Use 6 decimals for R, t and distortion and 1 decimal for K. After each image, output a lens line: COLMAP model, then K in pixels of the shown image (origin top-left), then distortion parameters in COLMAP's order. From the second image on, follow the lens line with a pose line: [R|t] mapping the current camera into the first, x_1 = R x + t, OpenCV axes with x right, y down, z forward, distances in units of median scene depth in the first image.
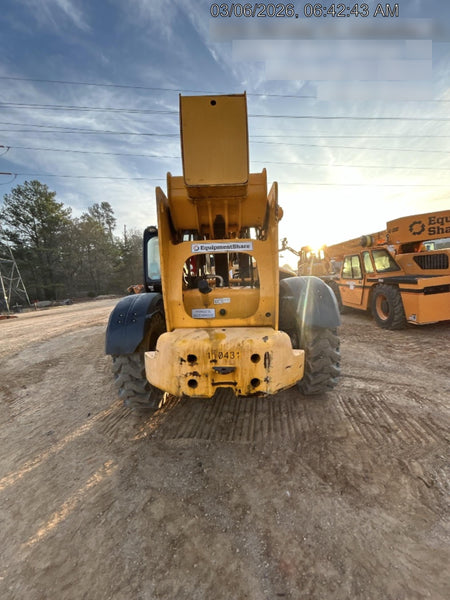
lens RADIAL K [[241.7, 0, 224.9], [0, 241.7, 300.6], [0, 0, 1]] dist [0.000261, -0.000753]
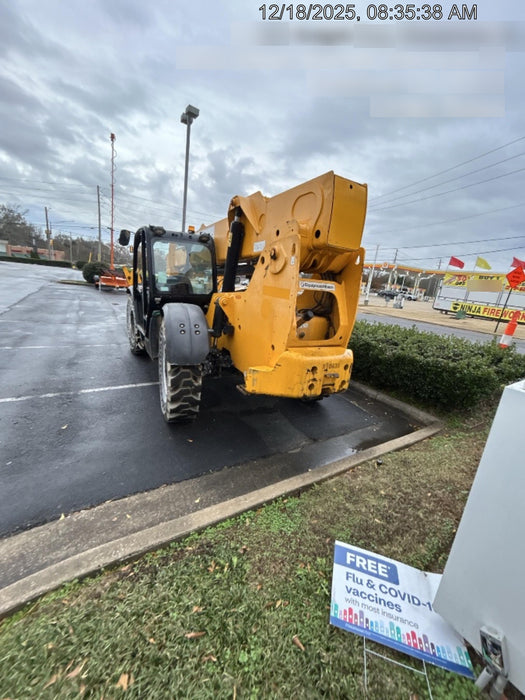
lens RADIAL K [[283.6, 0, 263.2], [0, 283.6, 351.8], [0, 0, 1]] dist [0.000318, -0.000859]
pose [[0.850017, -0.011979, 0.526619, -1.071271], [-0.062015, 0.990513, 0.122629, -0.037319], [-0.523092, -0.136895, 0.841210, -0.183484]]
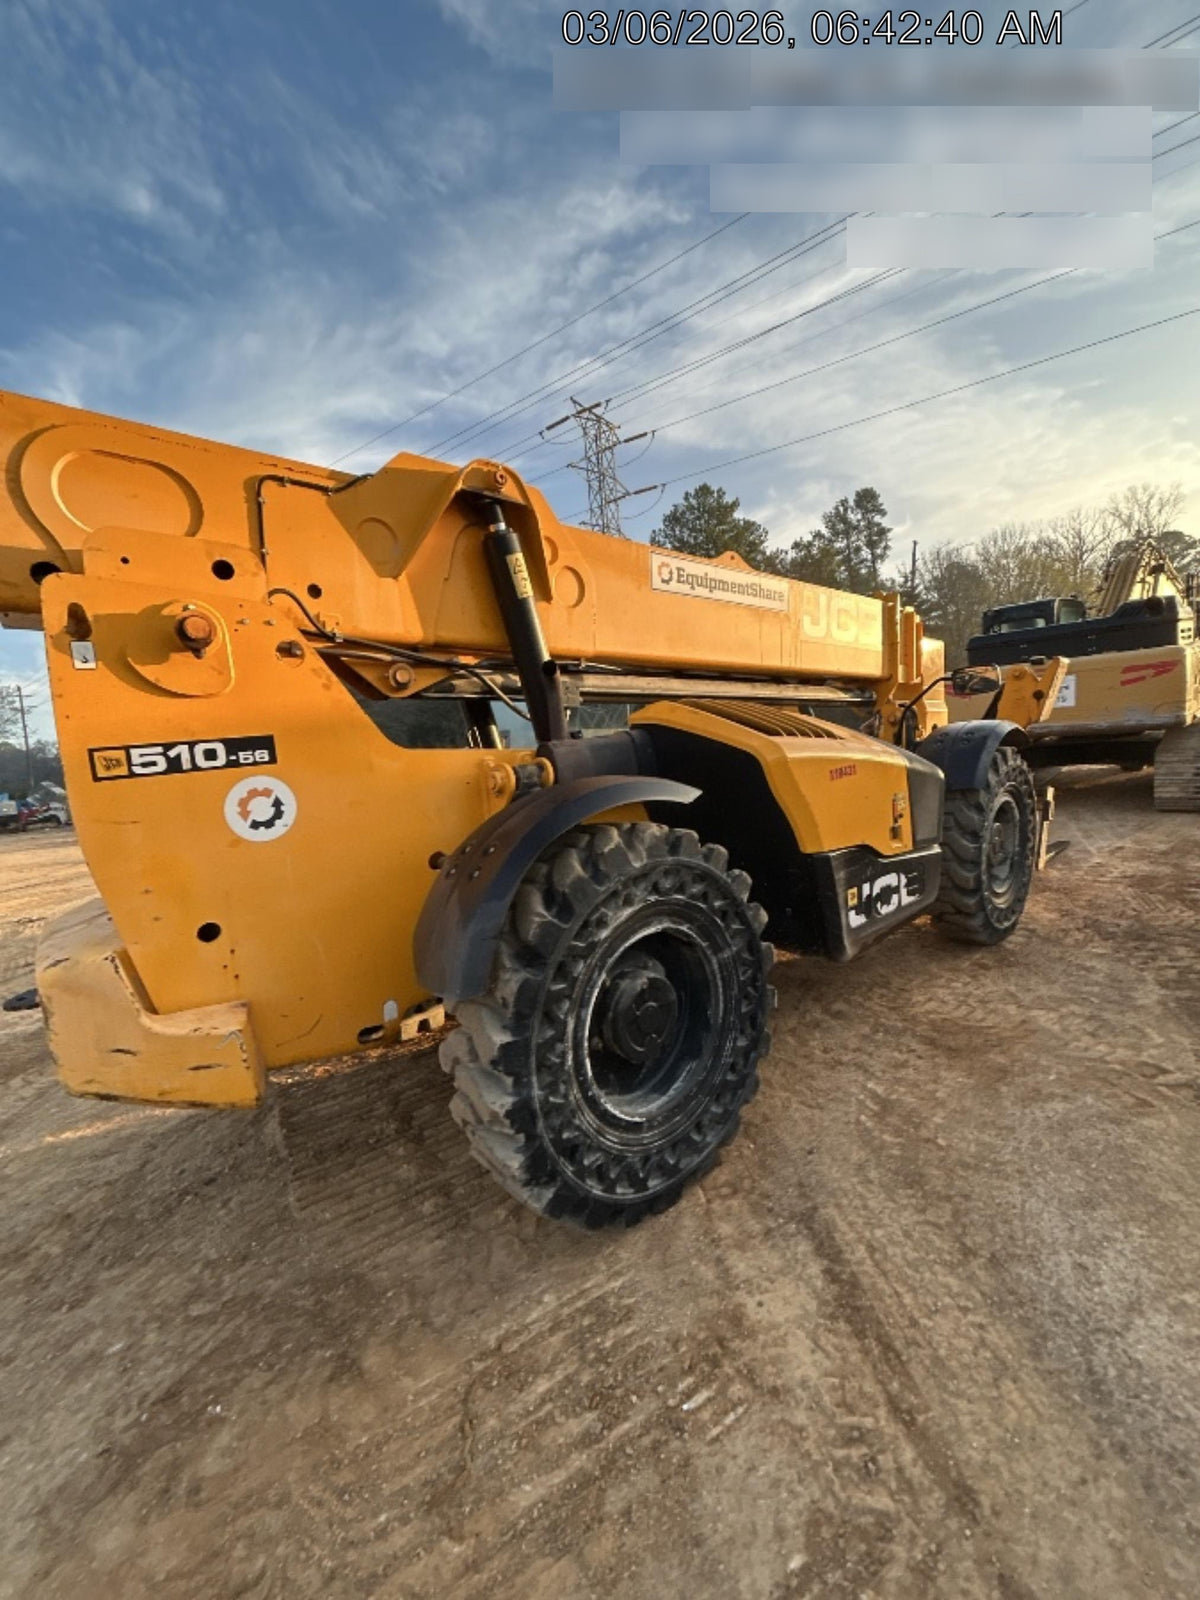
lens RADIAL K [[645.0, 0, 604.2], [0, 645.0, 800.3], [0, 0, 1]] dist [0.000408, 0.000216]
pose [[0.644424, 0.097319, -0.758451, 1.417363], [-0.037491, 0.994696, 0.095777, -0.237126], [0.763749, -0.033286, 0.644654, 0.888831]]
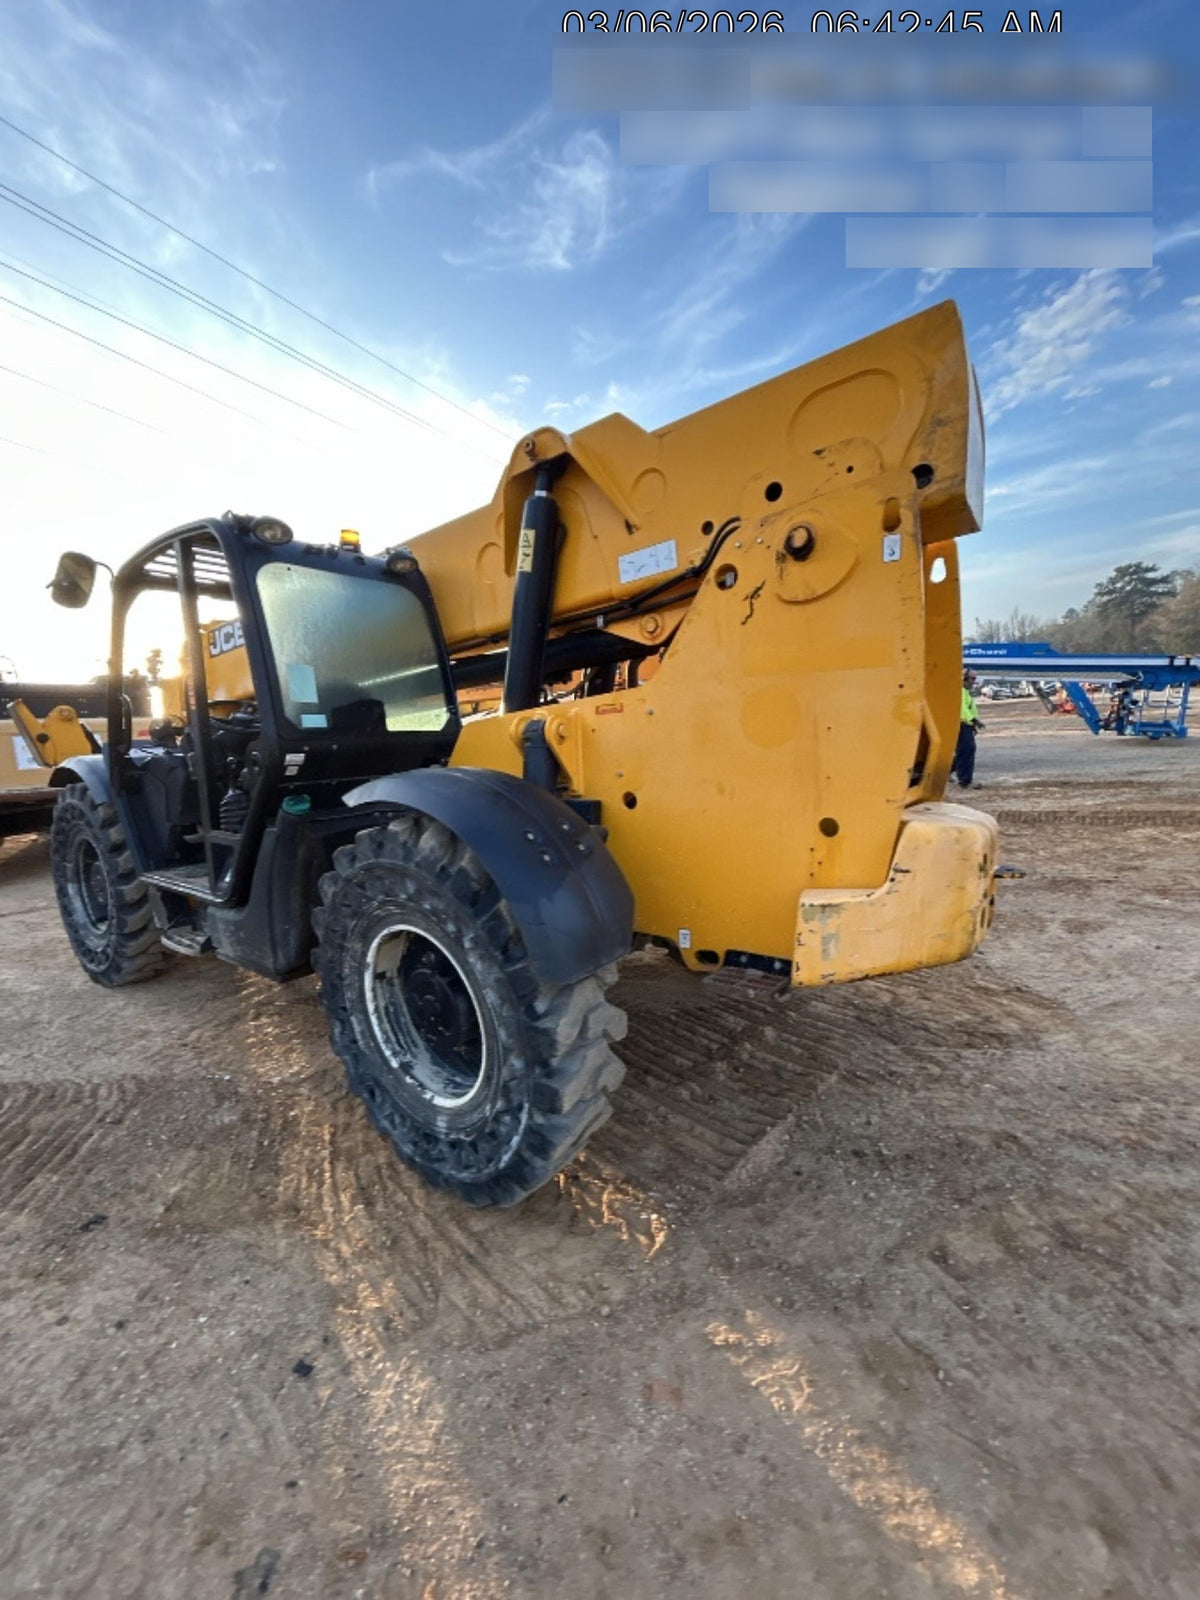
lens RADIAL K [[648.2, 0, 601.5], [0, 648.2, 804.0], [0, 0, 1]] dist [0.000318, -0.000859]
pose [[0.587371, -0.058704, 0.807186, -1.353408], [0.101804, 0.994803, -0.001731, 0.046276], [-0.802890, 0.083191, 0.590294, 0.722941]]
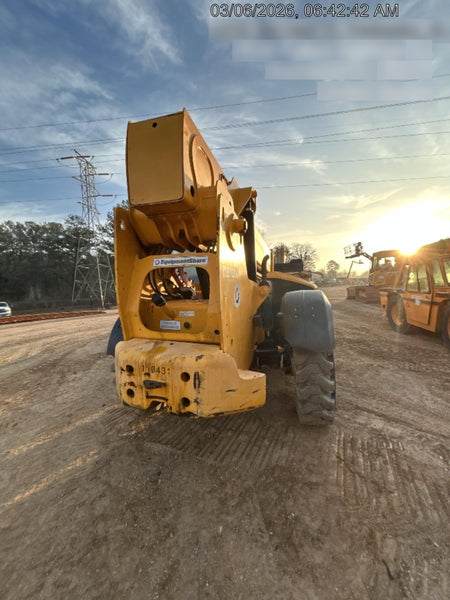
lens RADIAL K [[241.7, 0, 224.9], [0, 241.7, 300.6], [0, 0, 1]] dist [0.000261, -0.000753]
pose [[0.958052, 0.045604, -0.282942, 0.461752], [-0.052273, 0.998504, -0.016061, -0.051160], [0.281786, 0.030178, 0.959002, 0.090668]]
